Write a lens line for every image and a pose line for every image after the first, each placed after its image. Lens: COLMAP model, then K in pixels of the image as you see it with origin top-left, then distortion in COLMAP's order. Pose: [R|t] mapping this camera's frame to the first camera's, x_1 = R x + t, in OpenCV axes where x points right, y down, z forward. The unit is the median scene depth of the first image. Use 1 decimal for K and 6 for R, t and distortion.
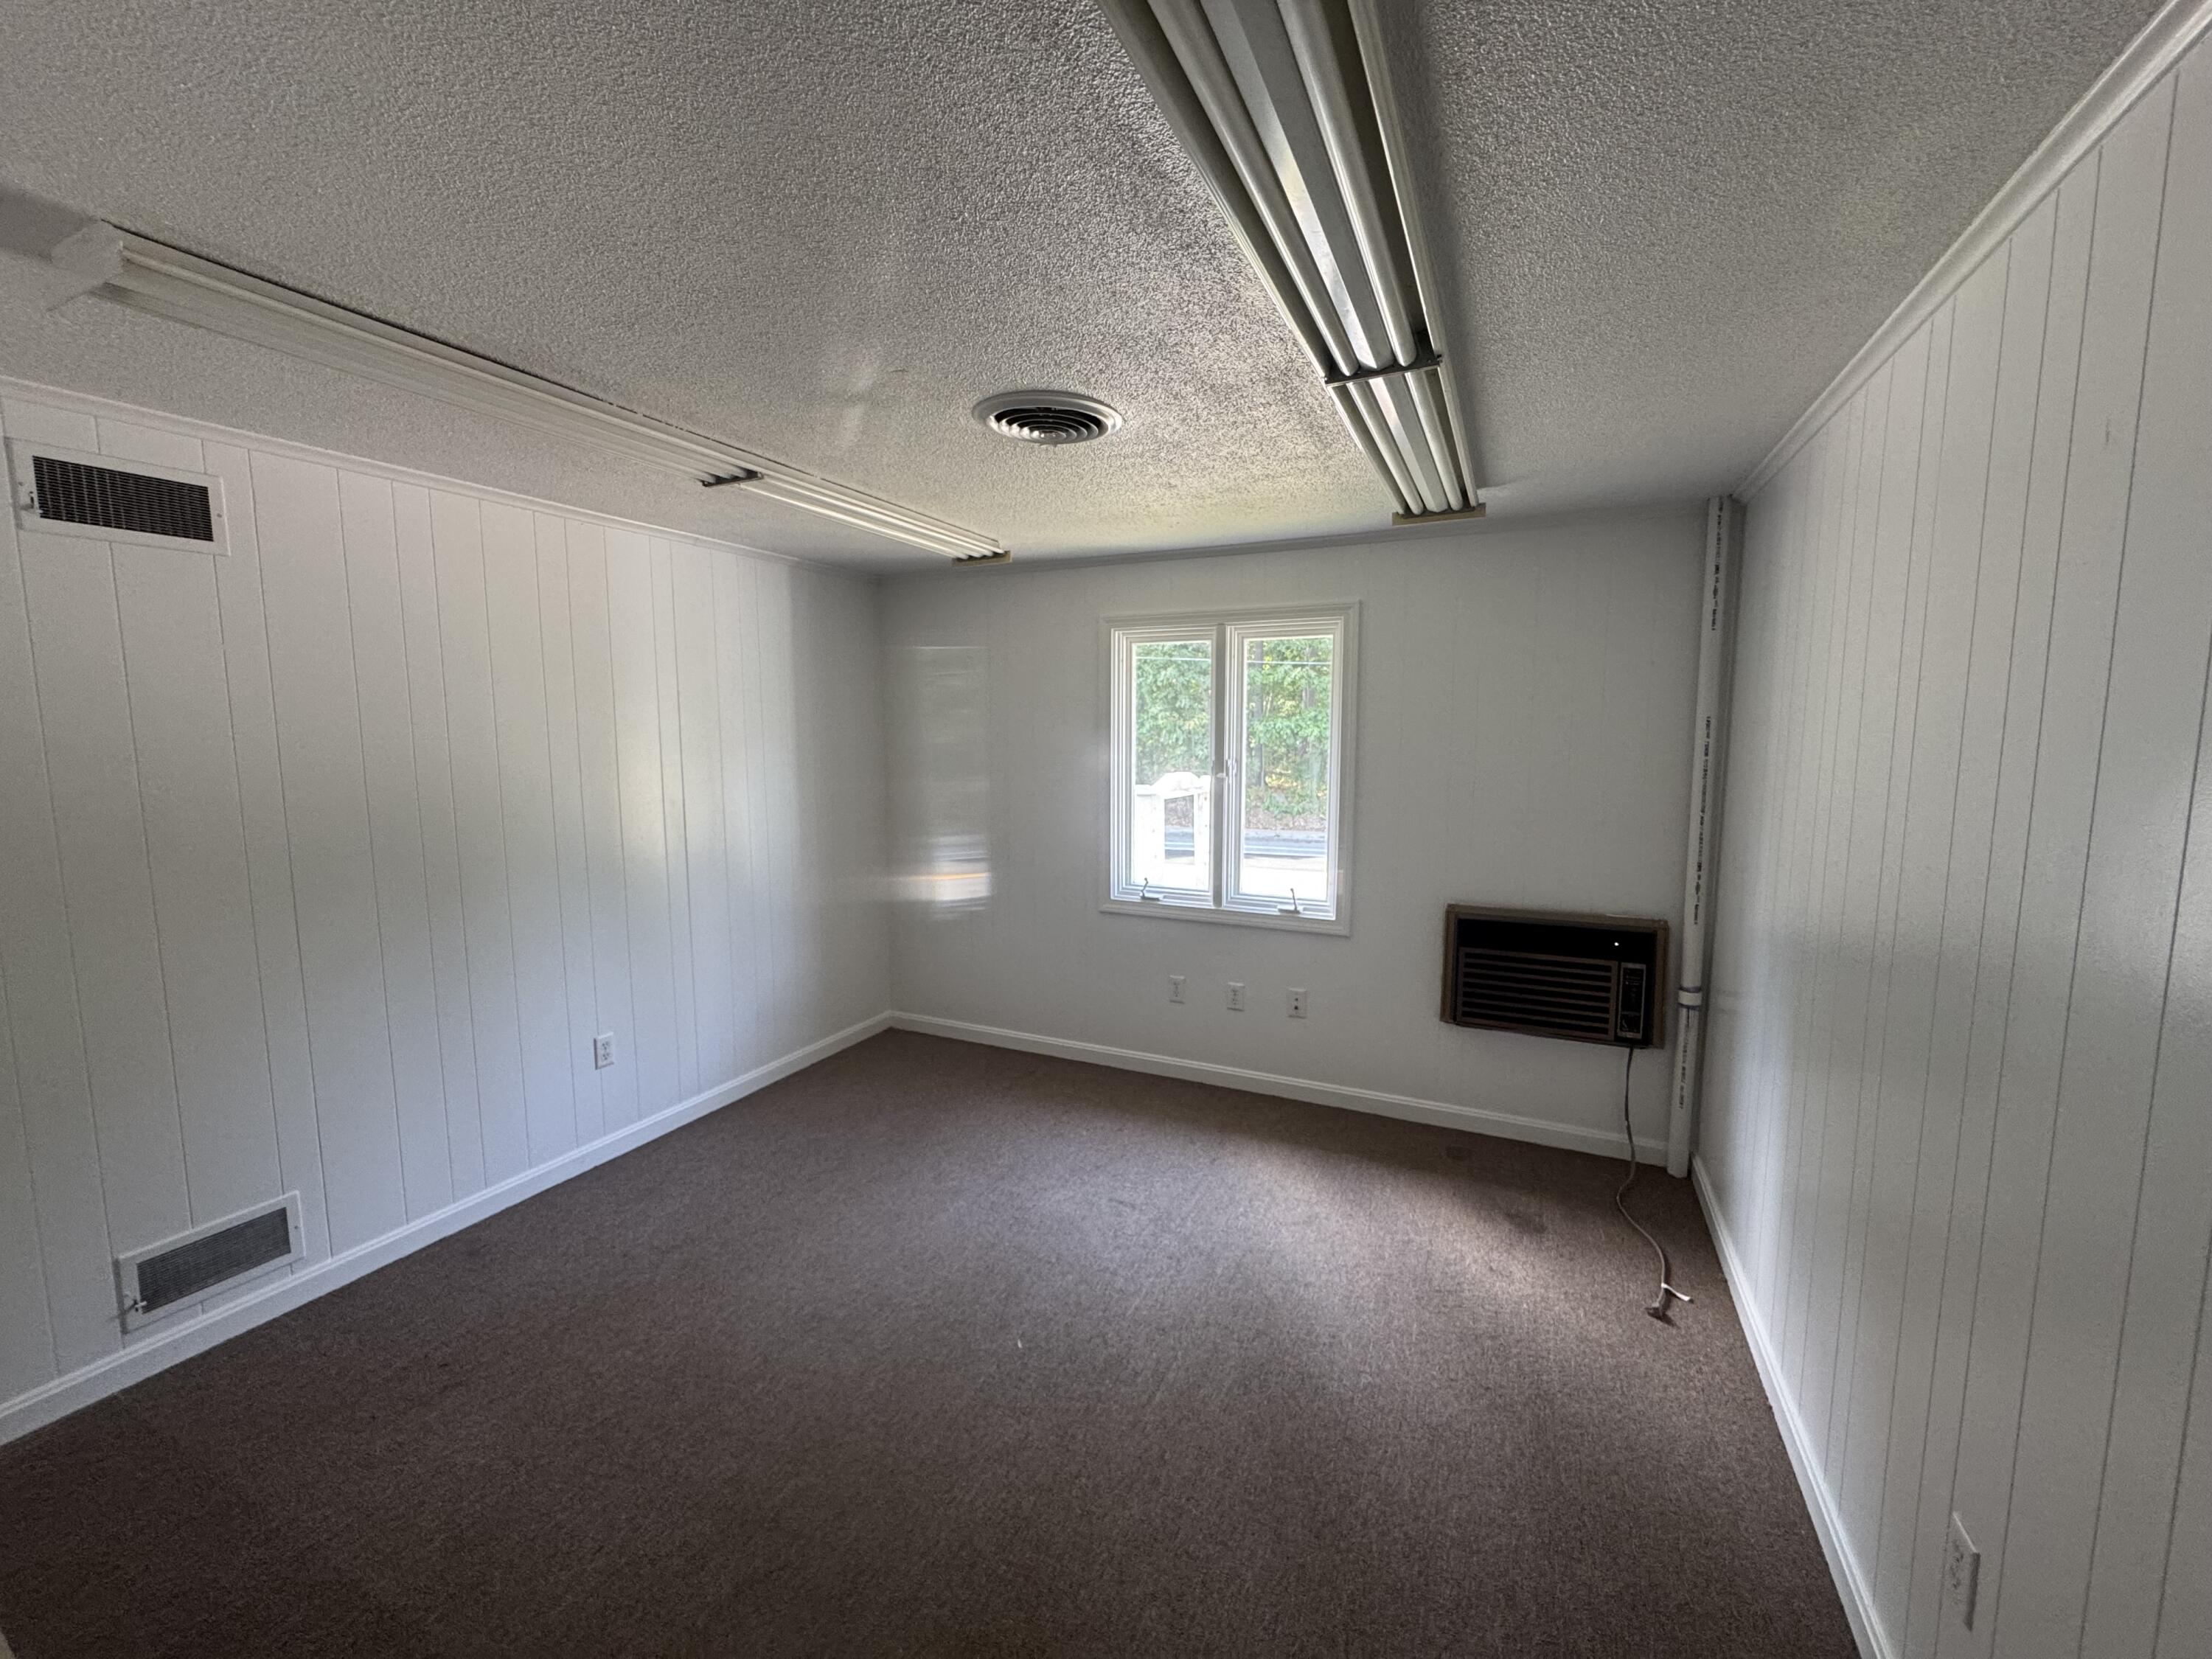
lens RADIAL K [[880.3, 0, 1113.1], [0, 880.3, 832.2], [0, 0, 1]] dist [-0.002493, 0.000667]
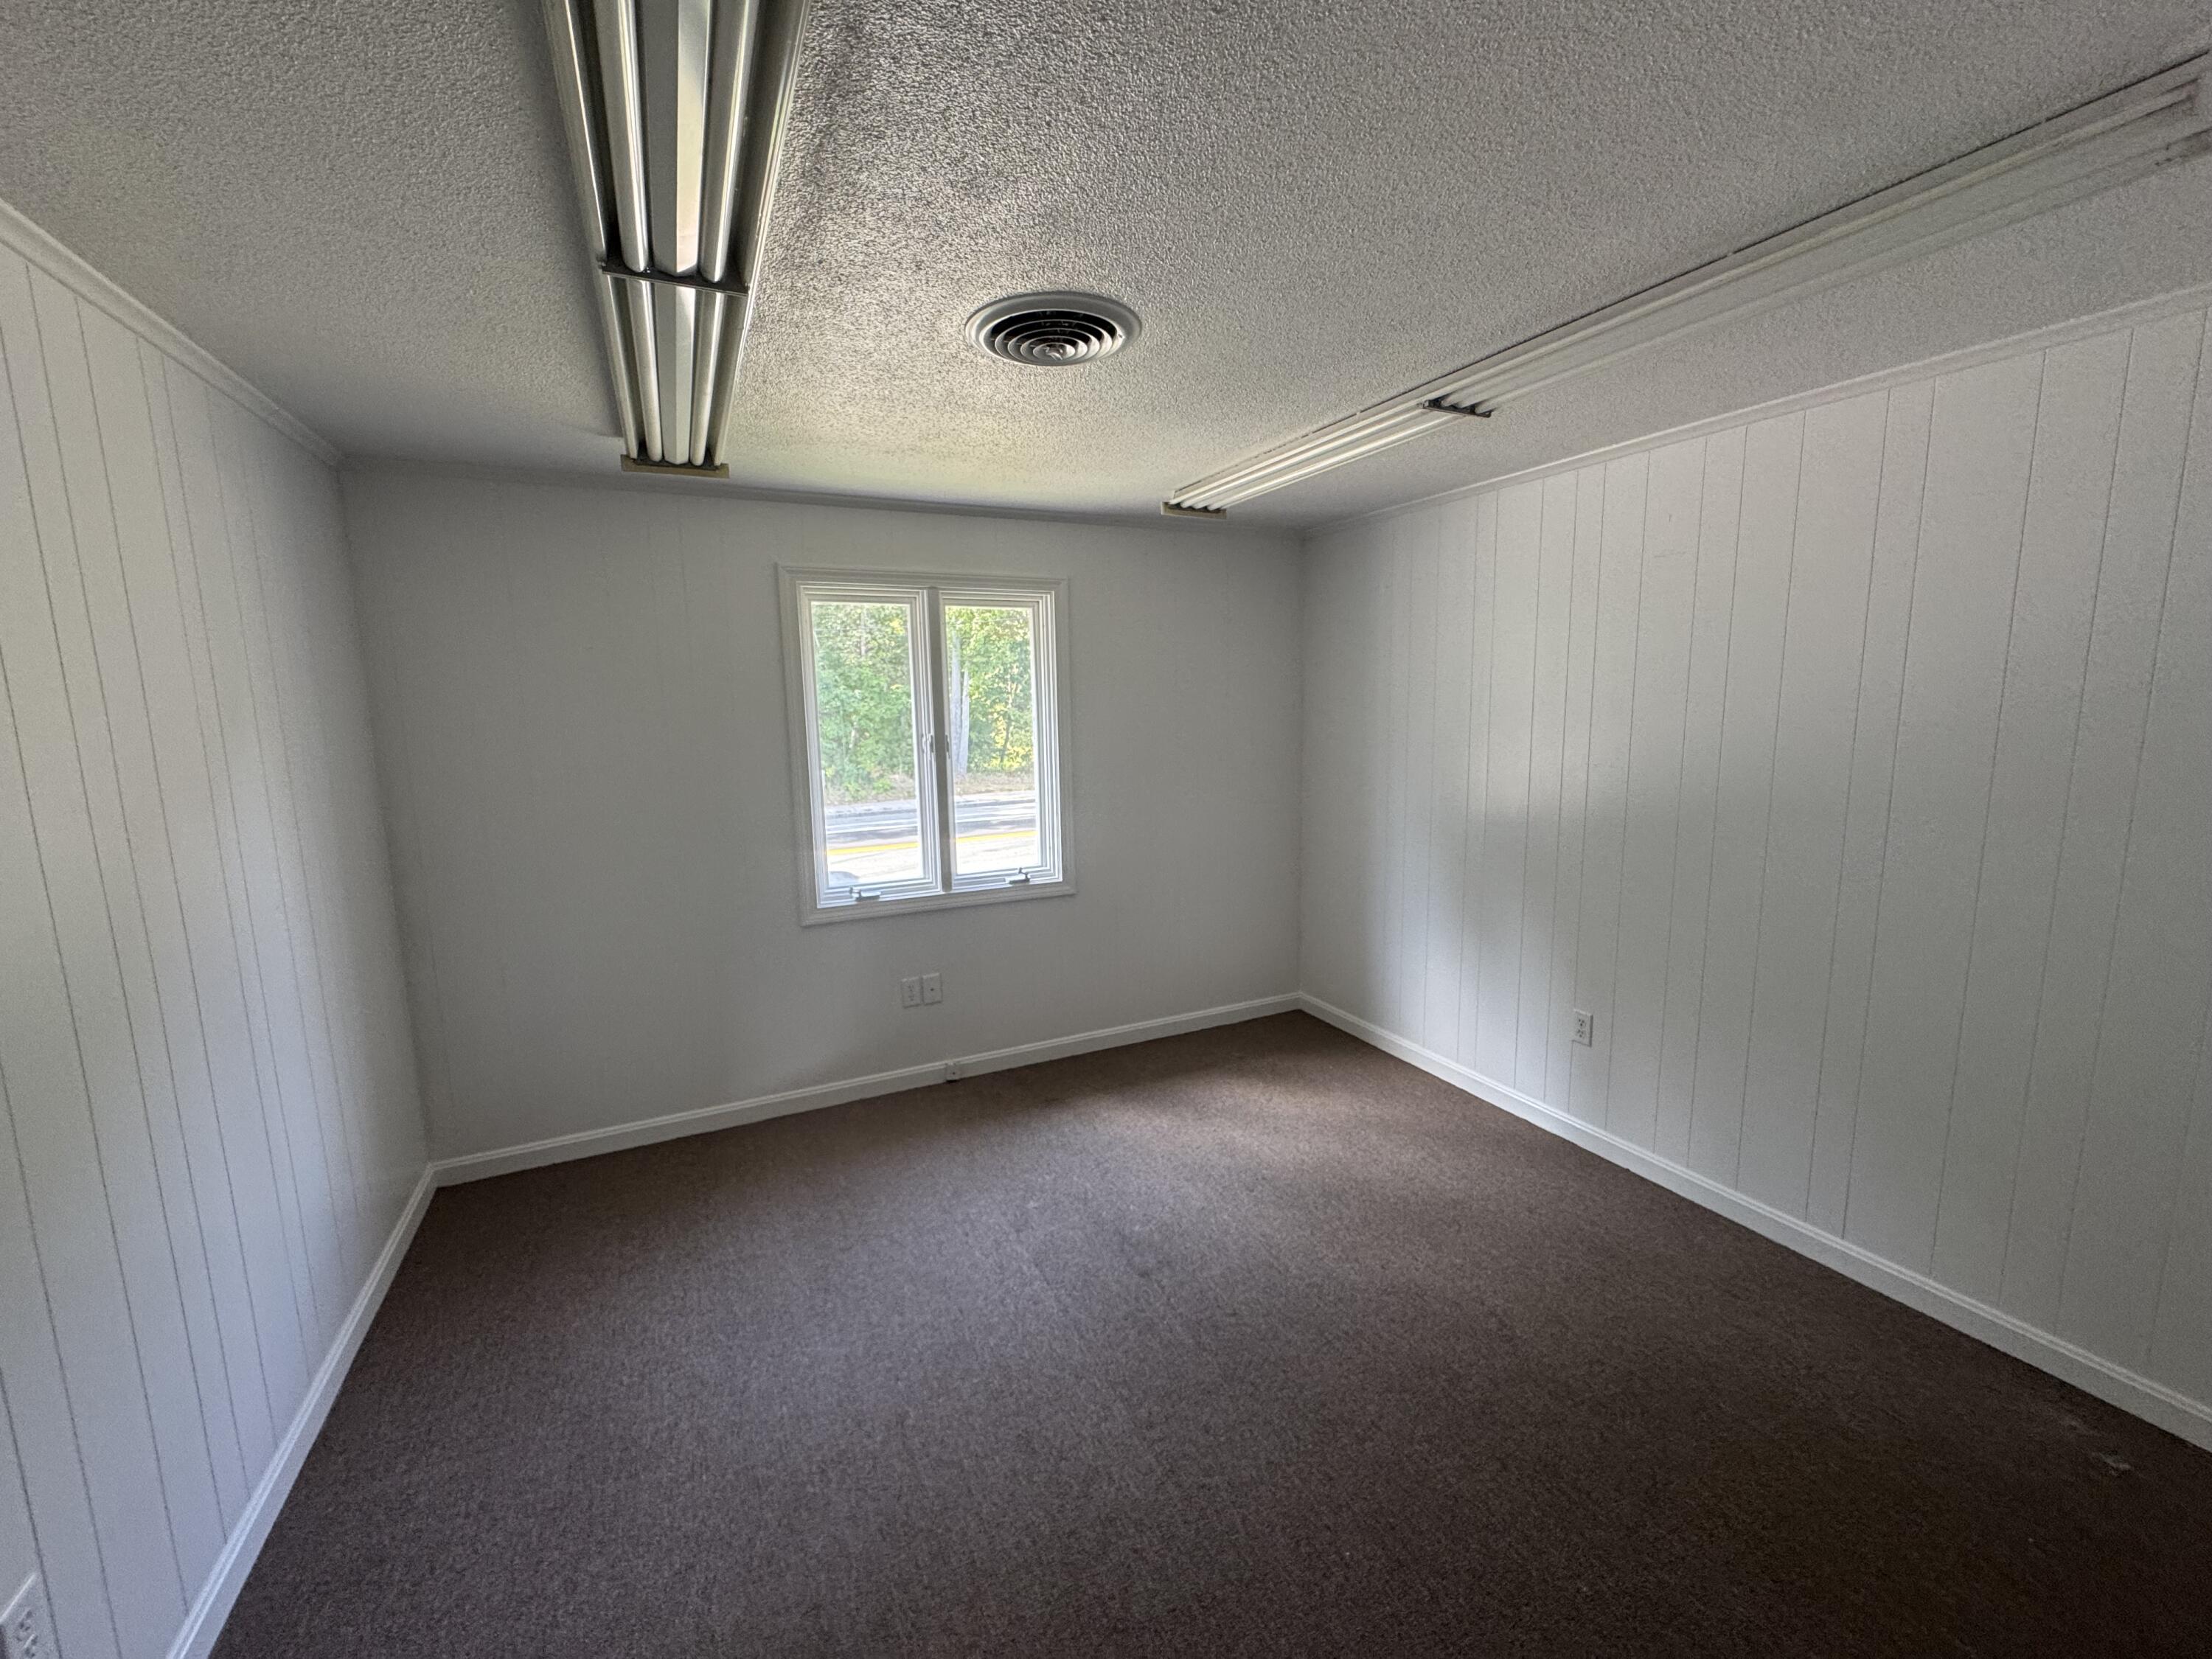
lens RADIAL K [[880.3, 0, 1111.1], [0, 880.3, 824.4], [0, 0, 1]] dist [-0.002493, 0.000667]
pose [[0.617279, -0.128064, 0.776251, -0.492845], [0.105189, 0.991238, 0.079885, -0.042362], [-0.779681, 0.032341, 0.625342, 0.278209]]
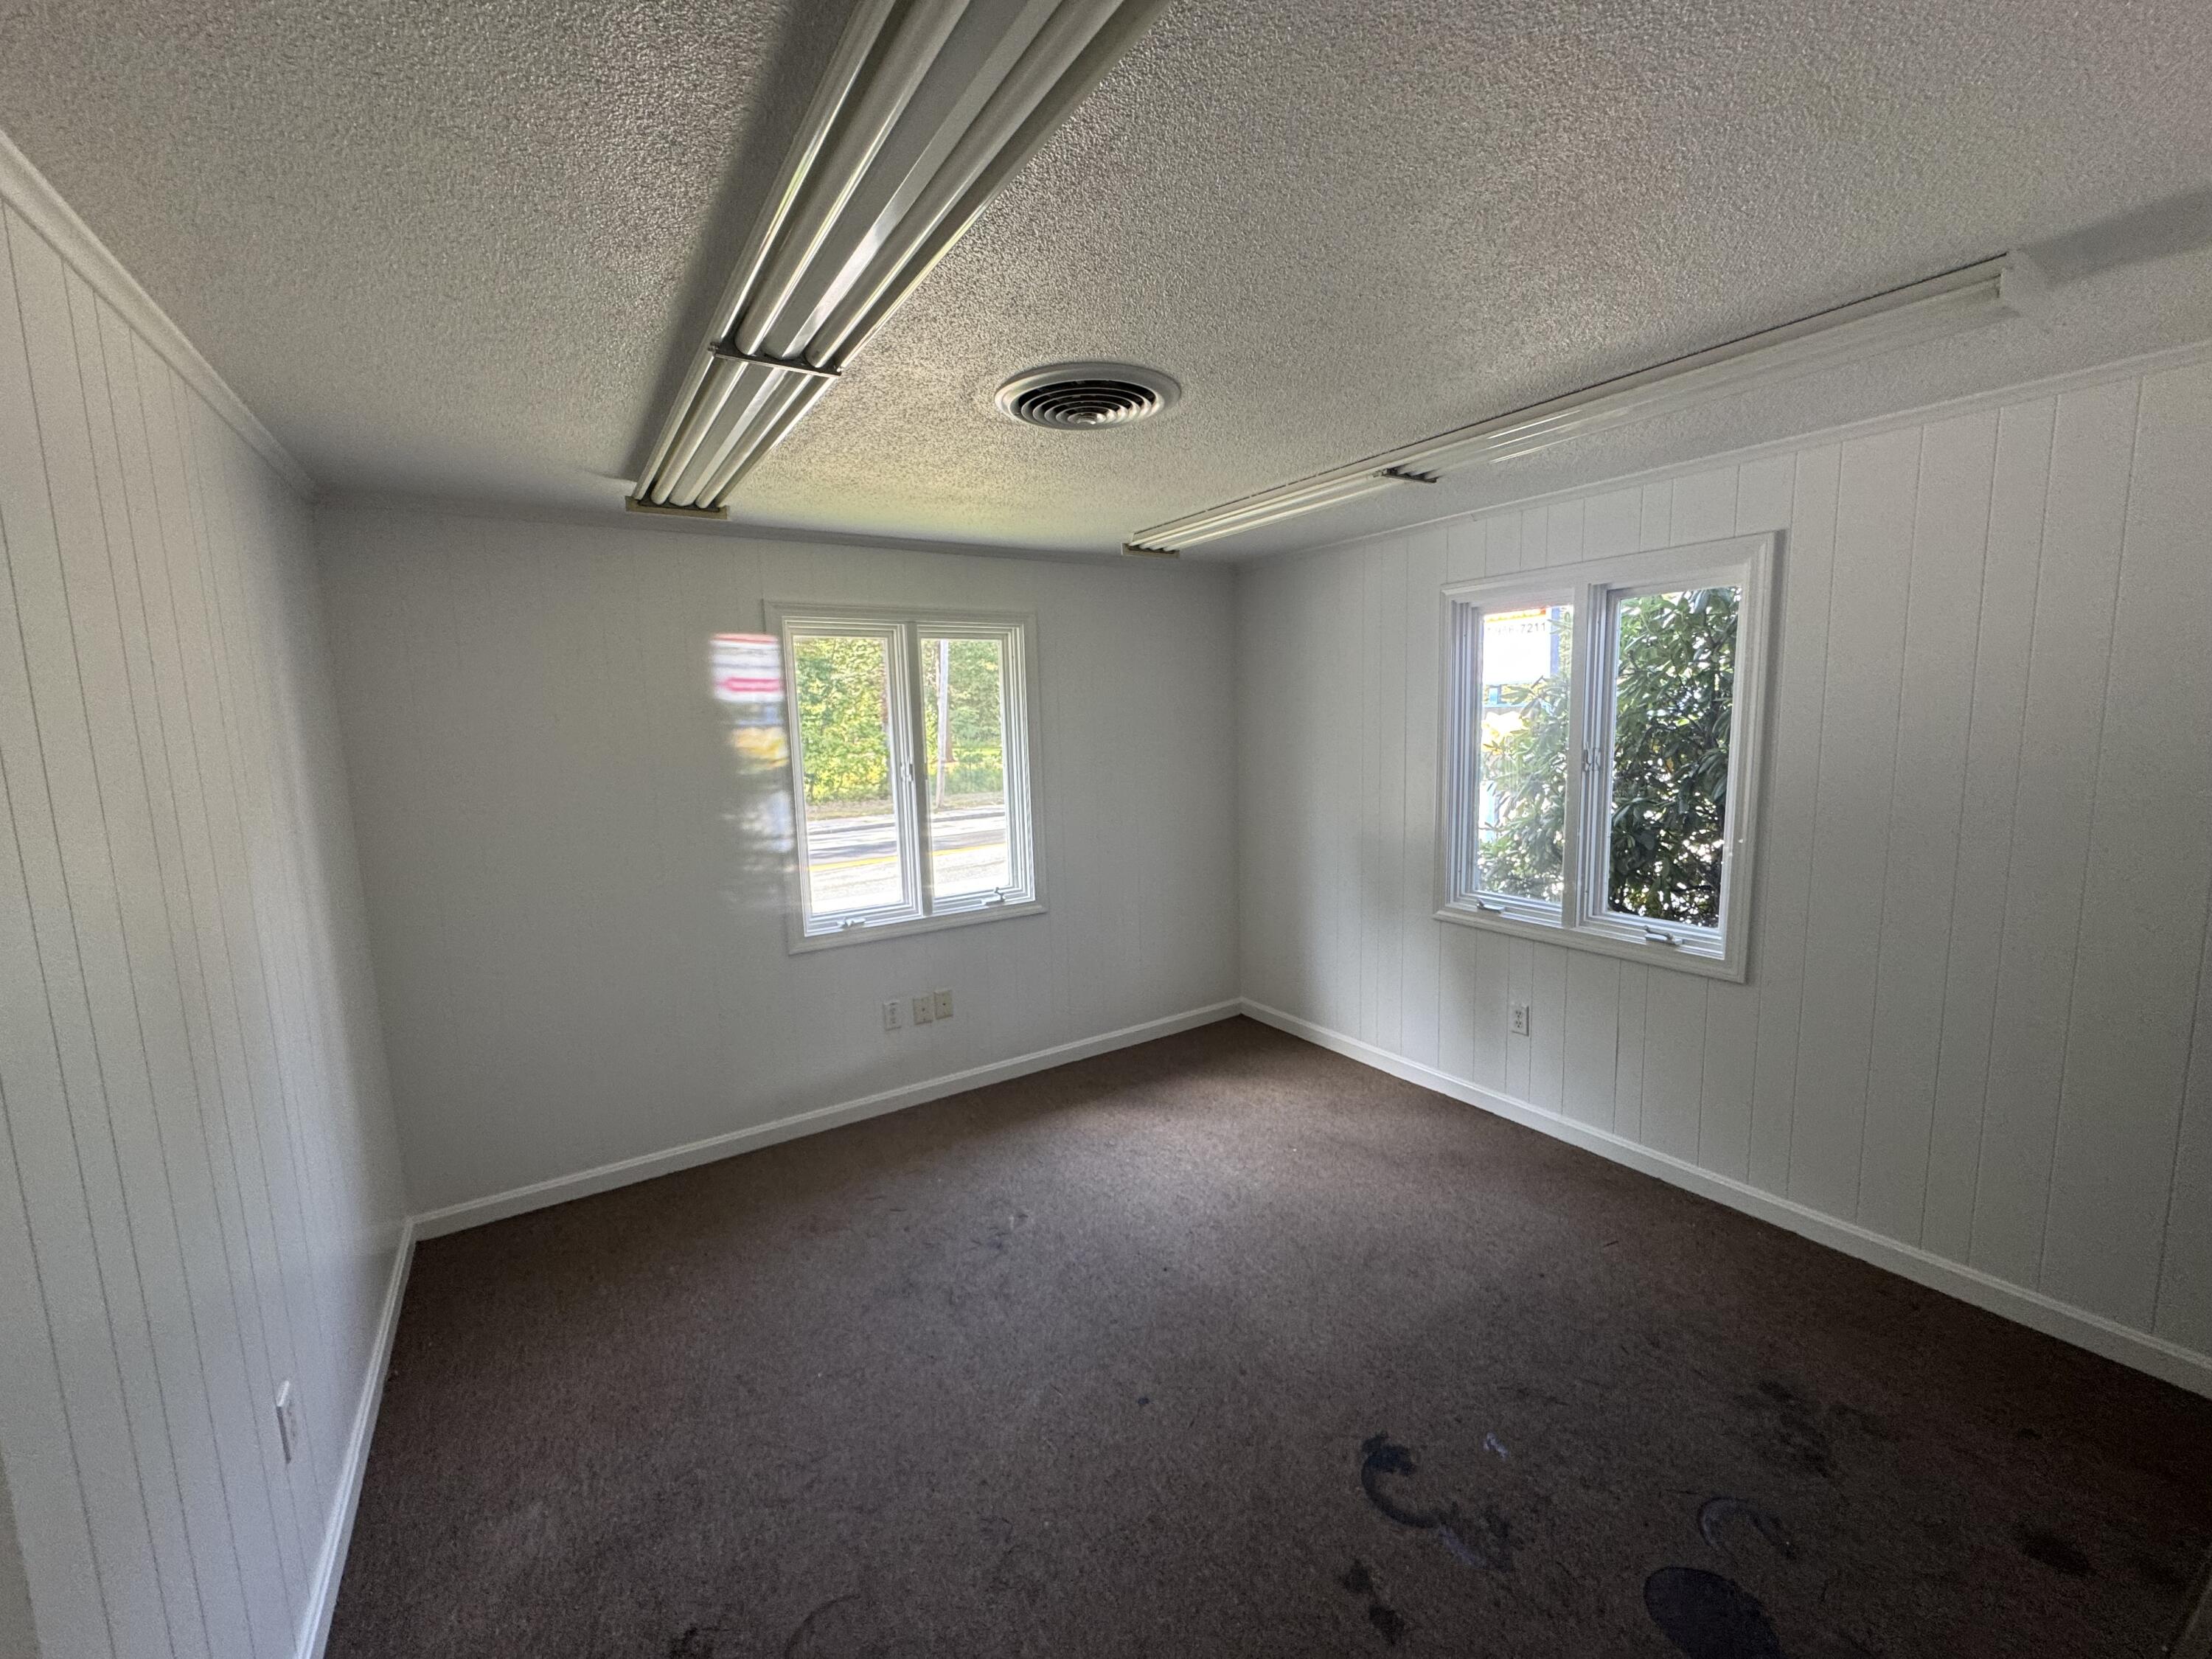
lens RADIAL K [[880.3, 0, 1124.6], [0, 880.3, 836.1], [0, 0, 1]] dist [-0.002493, 0.000667]
pose [[0.500562, -0.136333, 0.854898, -0.591683], [0.122976, 0.988705, 0.085666, -0.057477], [-0.856921, 0.062251, 0.511674, 0.315704]]
